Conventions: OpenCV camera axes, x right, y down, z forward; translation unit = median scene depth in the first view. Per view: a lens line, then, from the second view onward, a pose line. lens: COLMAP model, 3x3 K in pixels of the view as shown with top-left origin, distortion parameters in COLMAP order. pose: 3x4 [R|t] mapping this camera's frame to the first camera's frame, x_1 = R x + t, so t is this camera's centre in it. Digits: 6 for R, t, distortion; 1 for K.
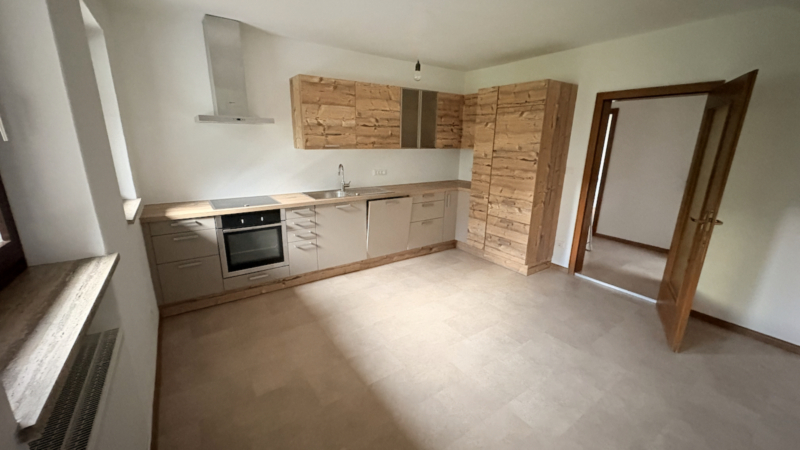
lens RADIAL K [[317.4, 0, 397.1], [0, 317.4, 226.8], [0, 0, 1]] dist [0.001844, 0.000168]
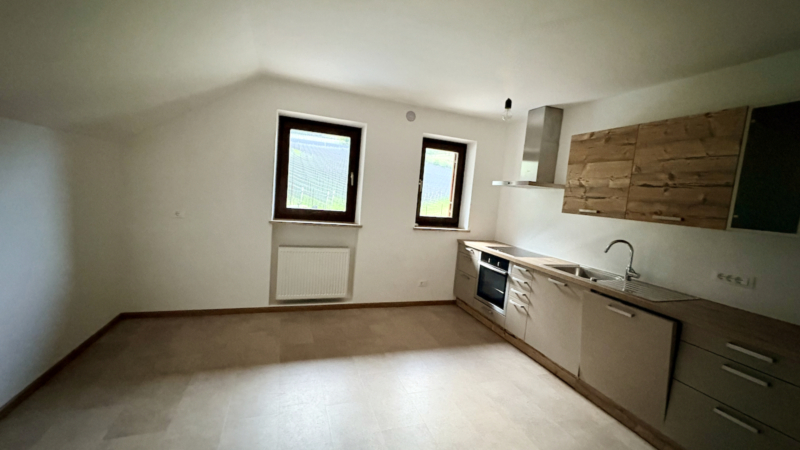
lens RADIAL K [[317.4, 0, 396.4], [0, 317.4, 223.8], [0, 0, 1]] dist [0.001844, 0.000168]
pose [[-0.265106, 0.060529, -0.962317, 0.680111], [-0.339957, 0.928071, 0.152029, -0.182727], [0.902301, 0.367451, -0.225460, 0.753689]]
